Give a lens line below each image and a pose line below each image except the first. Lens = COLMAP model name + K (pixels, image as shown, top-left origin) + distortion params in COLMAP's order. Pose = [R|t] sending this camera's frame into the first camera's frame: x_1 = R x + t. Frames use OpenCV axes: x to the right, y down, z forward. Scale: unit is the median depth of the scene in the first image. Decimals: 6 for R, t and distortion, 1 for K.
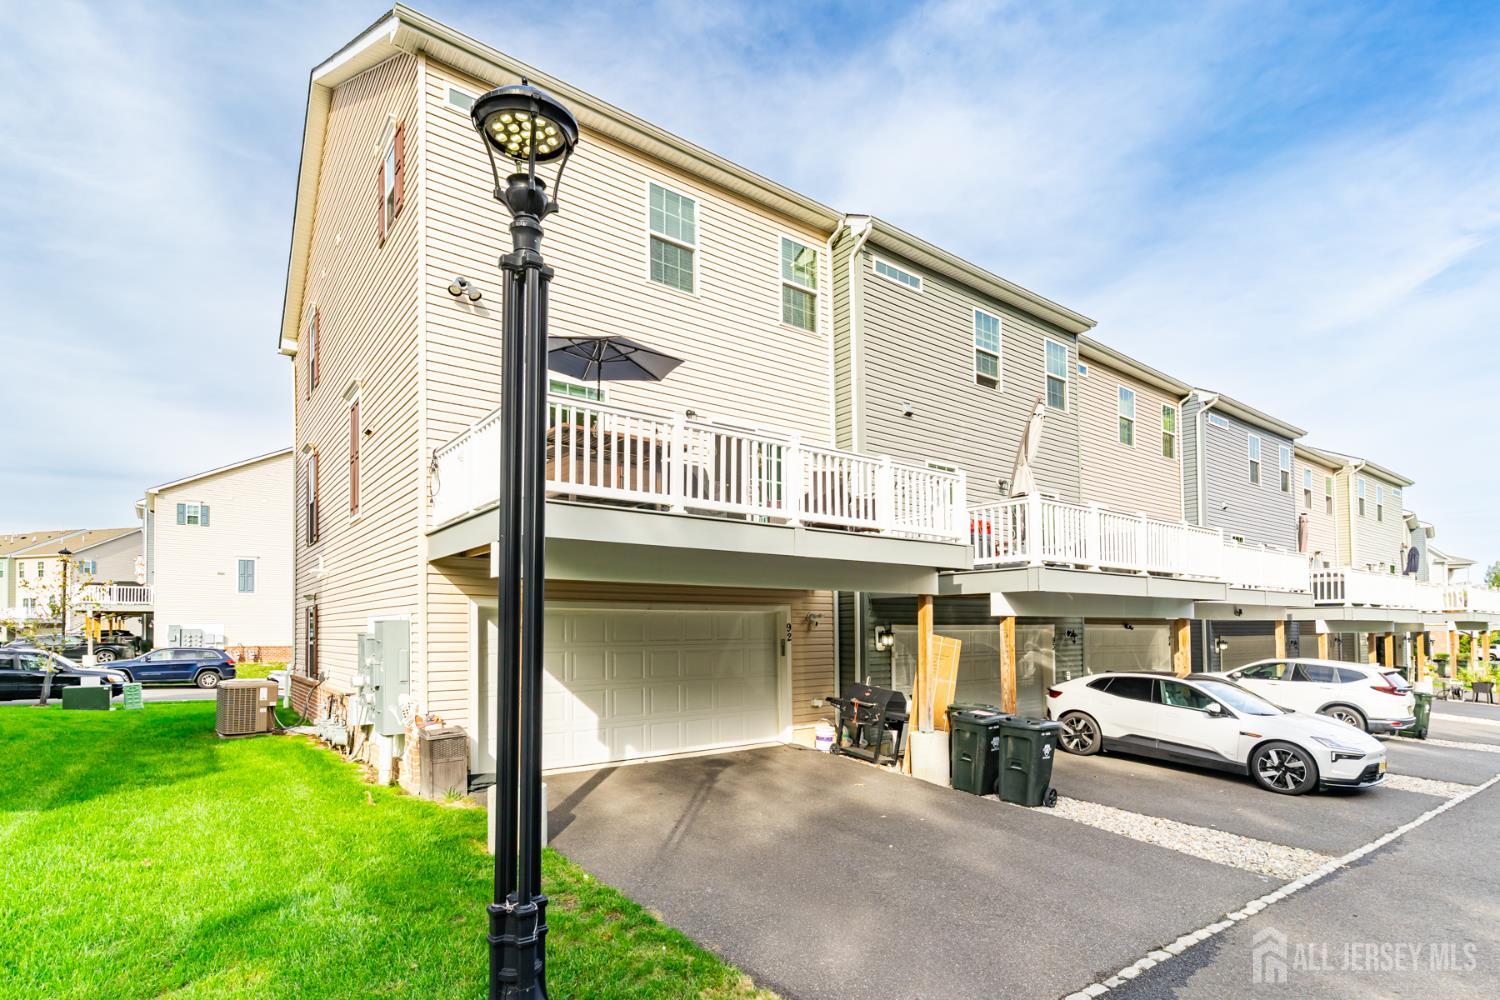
lens RADIAL K [[717.1, 0, 734.3], [0, 717.1, 599.8], [0, 0, 1]] dist [0.001355, 0.001093]
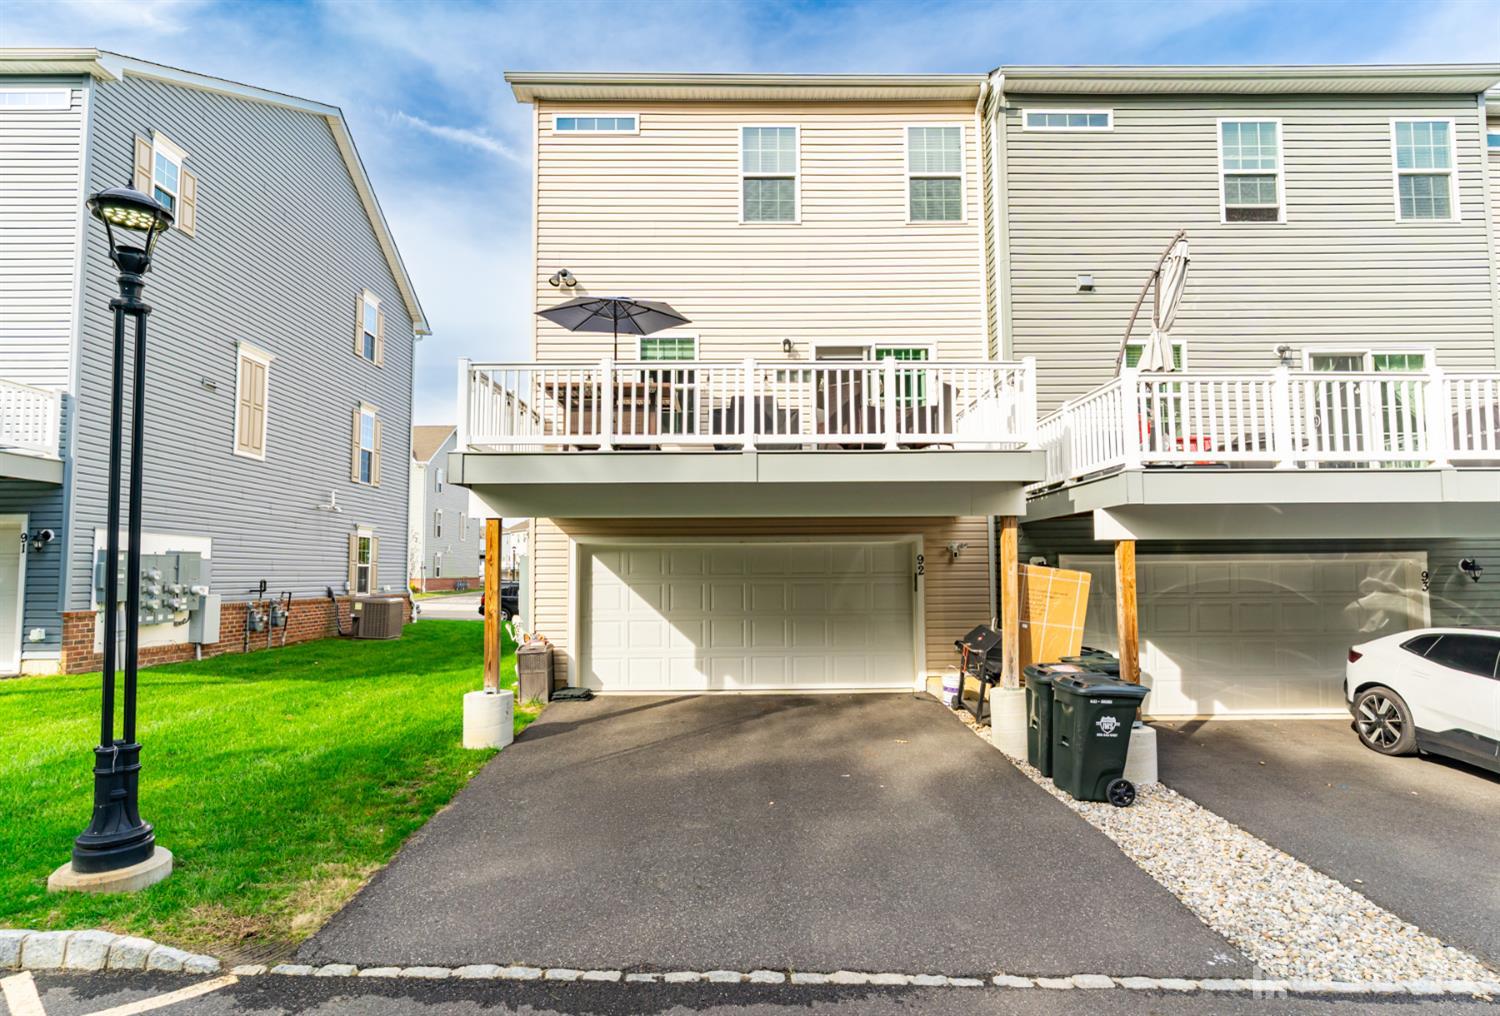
lens RADIAL K [[717.1, 0, 707.1], [0, 717.1, 520.9], [0, 0, 1]] dist [0.001355, 0.001093]
pose [[0.815762, -0.042151, -0.576850, 0.423809], [0.027659, 0.999043, -0.033887, 0.015244], [0.577727, 0.011689, 0.816147, 0.142695]]
